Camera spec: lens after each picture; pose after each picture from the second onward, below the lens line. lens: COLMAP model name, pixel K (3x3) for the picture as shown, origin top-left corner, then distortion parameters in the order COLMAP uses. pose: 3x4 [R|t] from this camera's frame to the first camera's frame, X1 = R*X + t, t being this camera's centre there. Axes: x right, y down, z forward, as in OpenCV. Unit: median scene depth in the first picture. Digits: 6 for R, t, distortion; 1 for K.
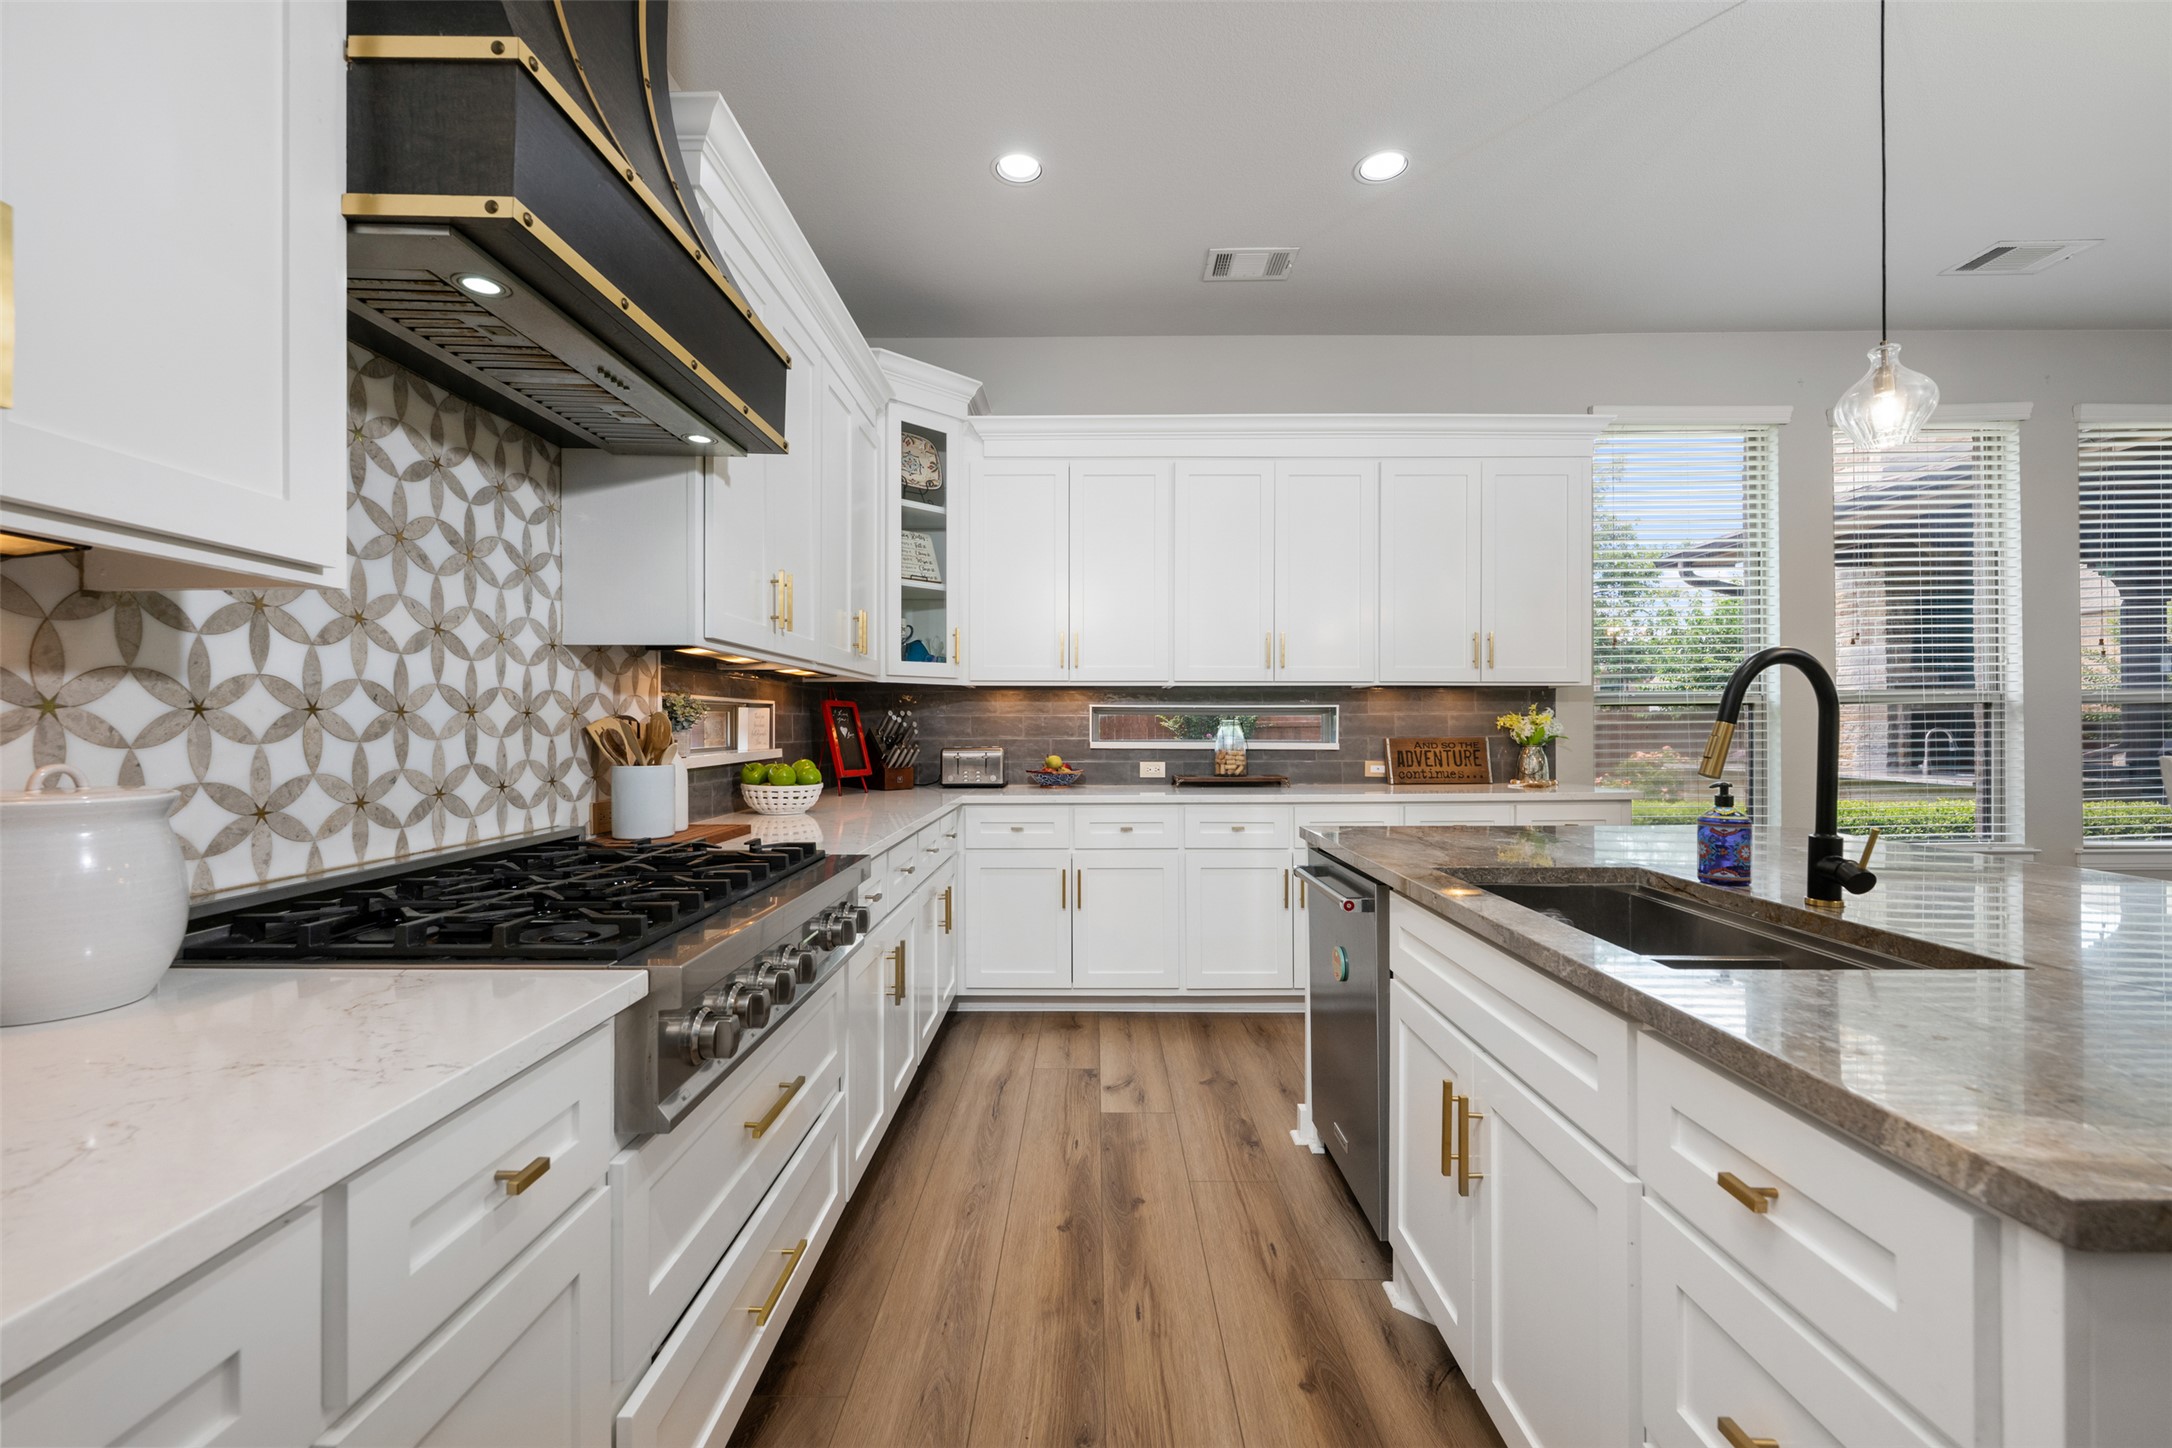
lens RADIAL K [[898.6, 0, 1085.4], [0, 898.6, 701.2], [0, 0, 1]] dist [-0.000097, -0.000192]
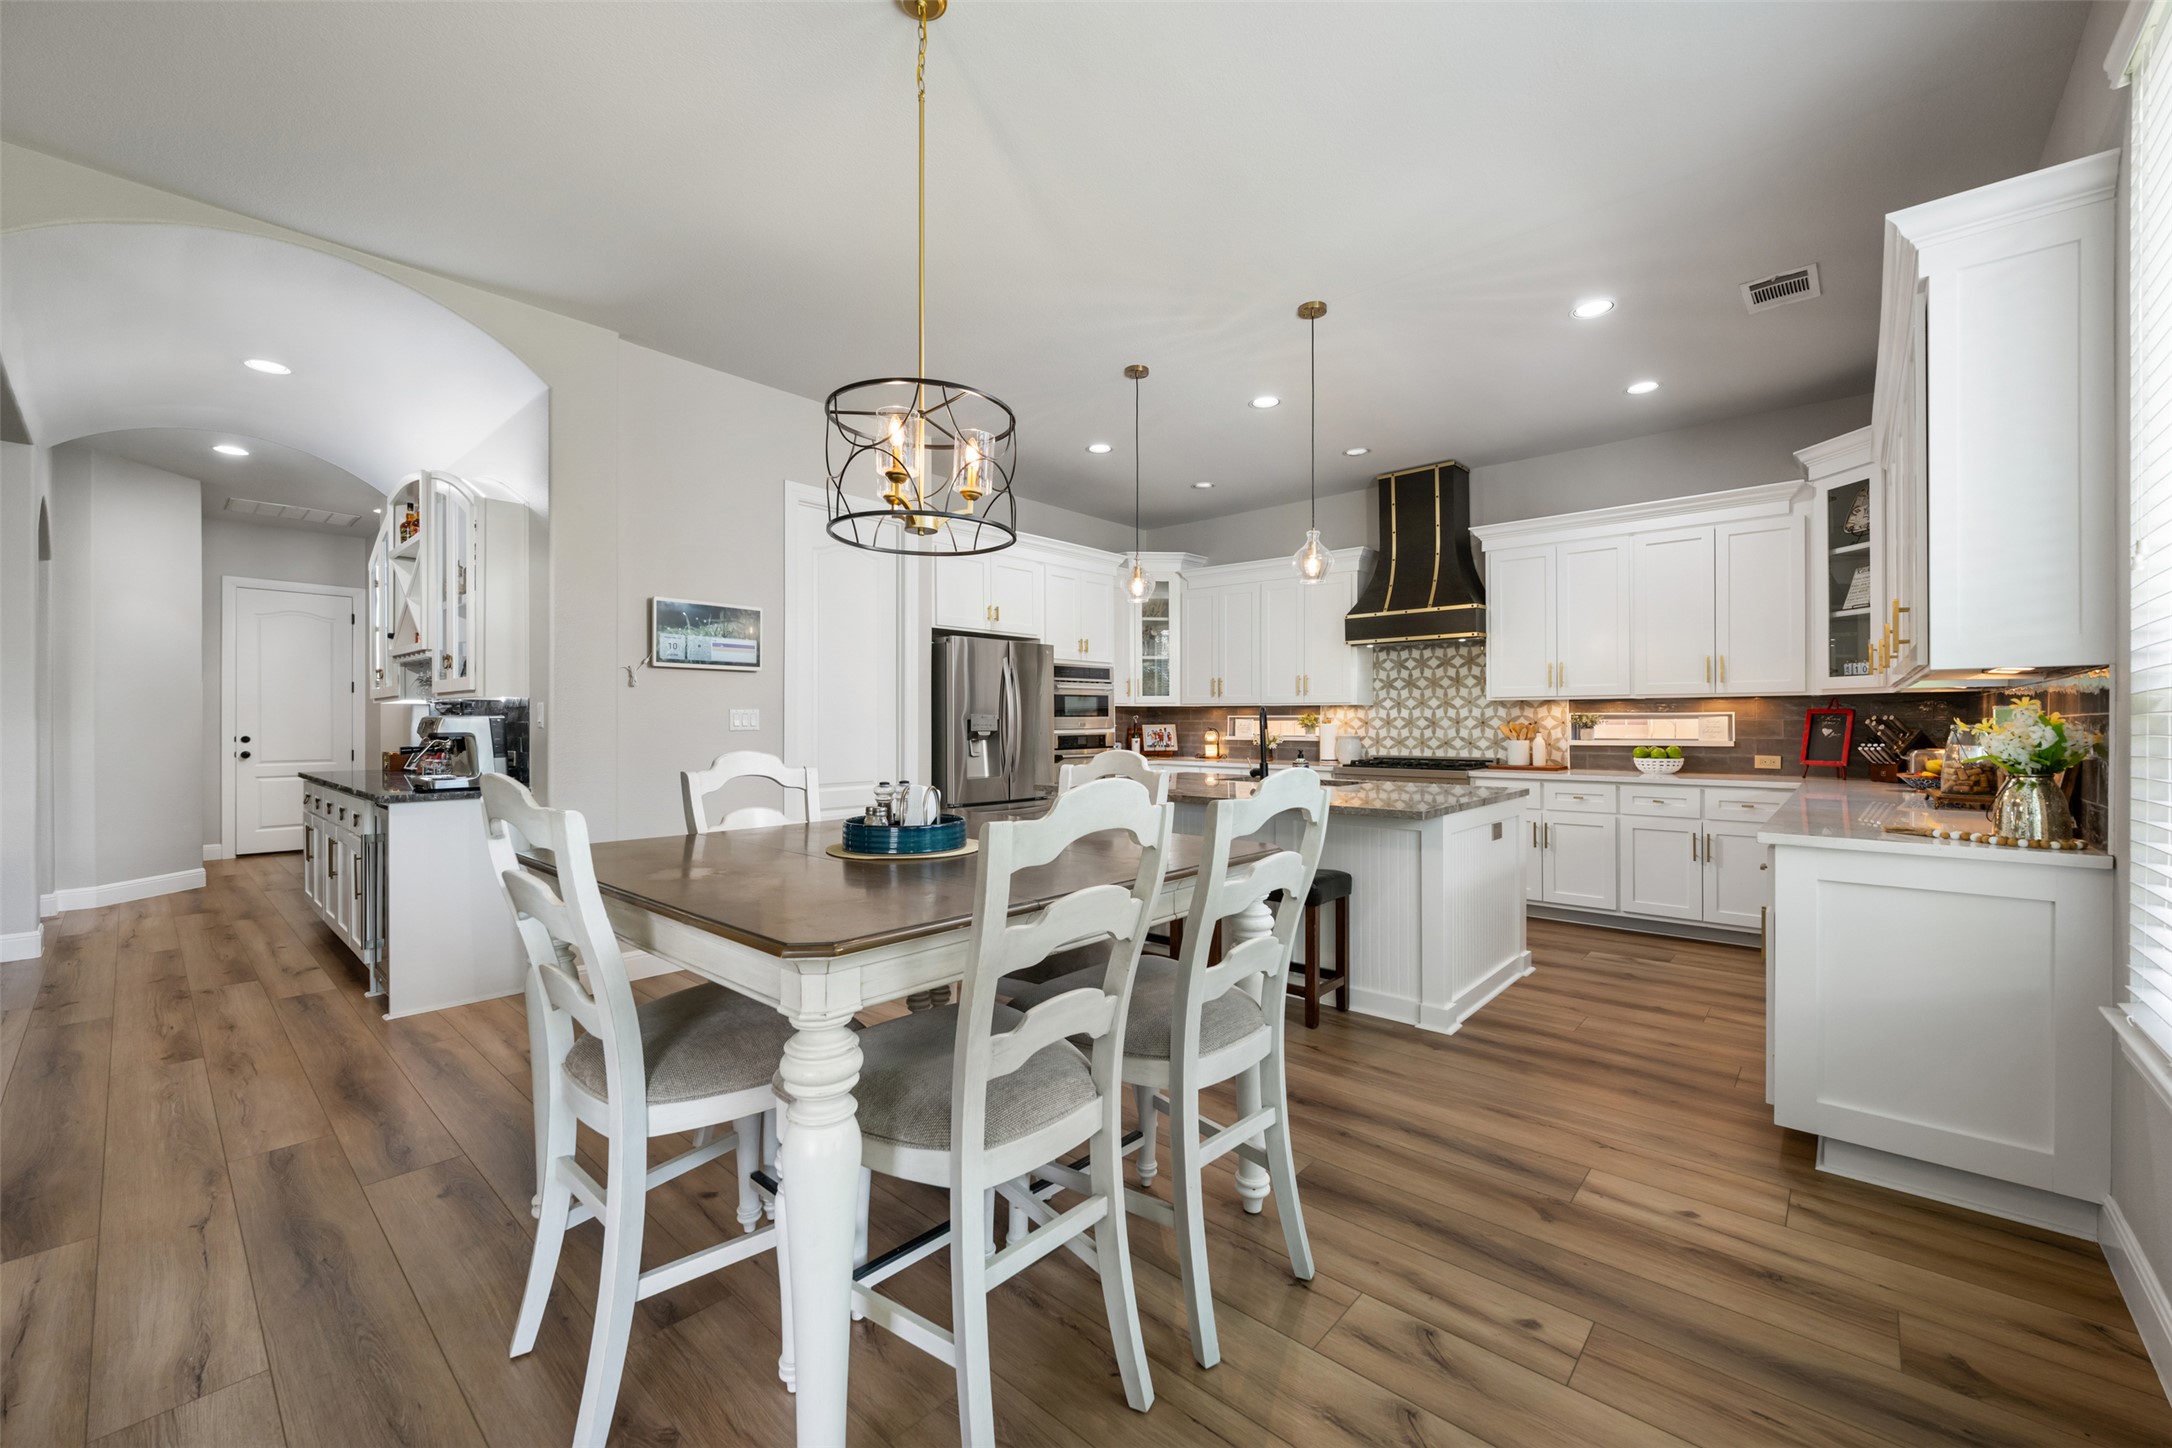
lens RADIAL K [[868.1, 0, 1089.7], [0, 868.1, 700.6], [0, 0, 1]] dist [-0.000984, 0.000460]
pose [[-0.646151, -0.027361, -0.762719, 2.573839], [0.015384, 0.998687, -0.048859, 0.060226], [0.763054, -0.043304, -0.644882, 1.781700]]
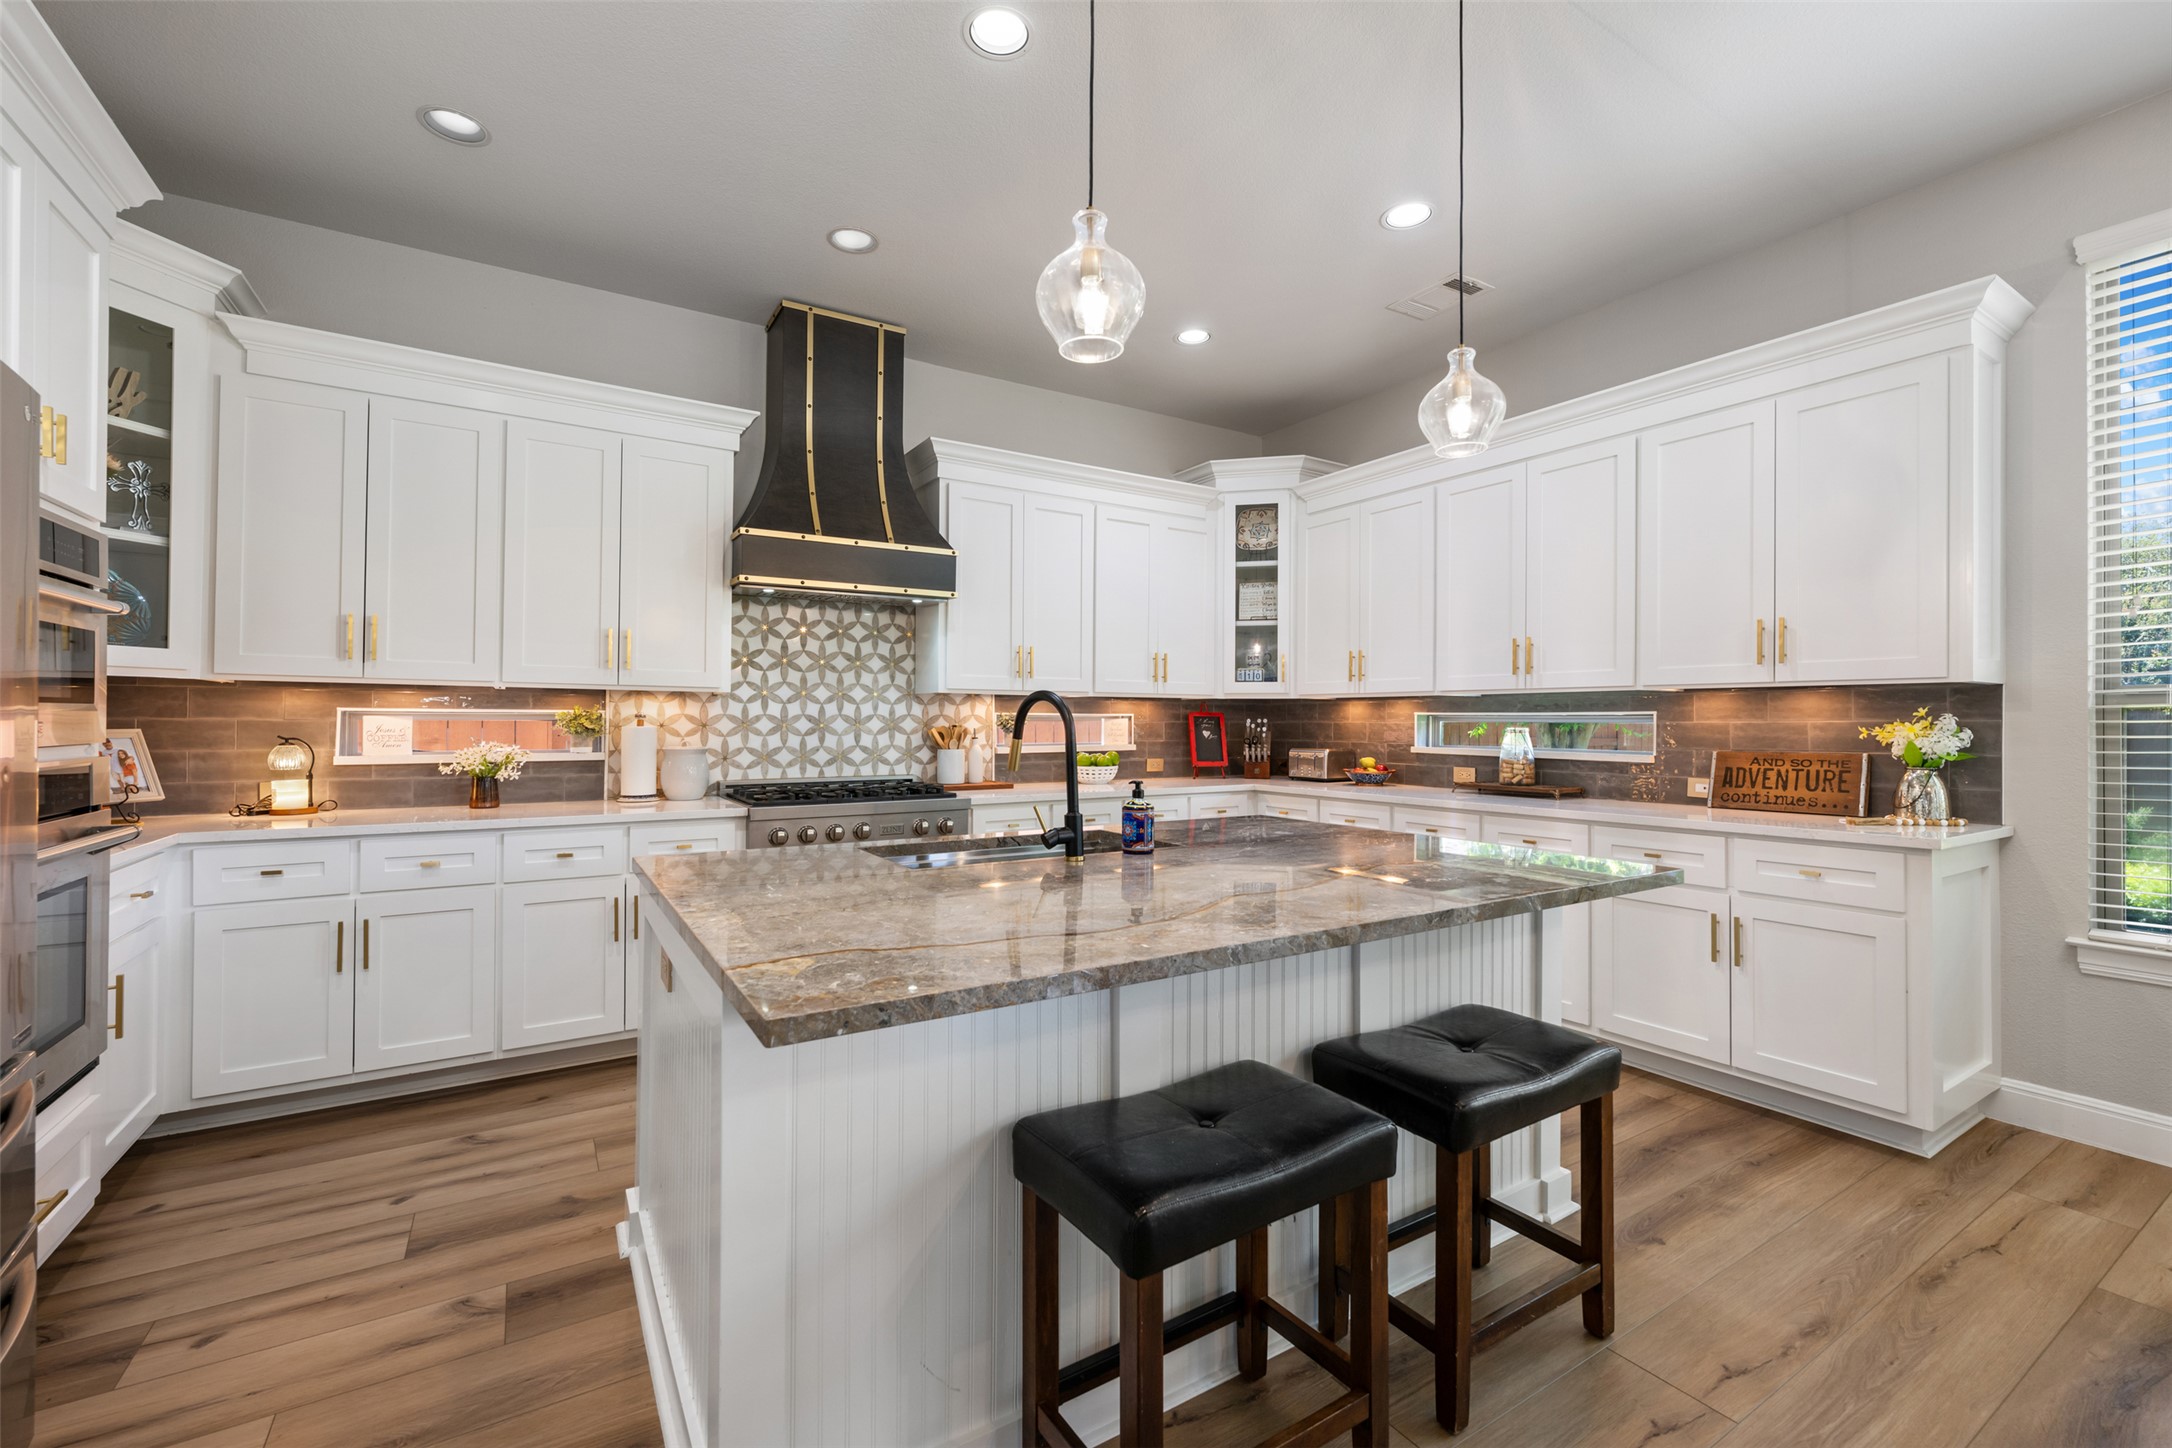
lens RADIAL K [[898.6, 0, 1080.9], [0, 898.6, 679.6], [0, 0, 1]] dist [-0.000097, -0.000192]
pose [[0.538458, -0.036795, -0.841848, 1.452029], [0.018735, 0.999322, -0.031695, -0.018962], [0.842444, 0.001294, 0.538783, 0.133714]]
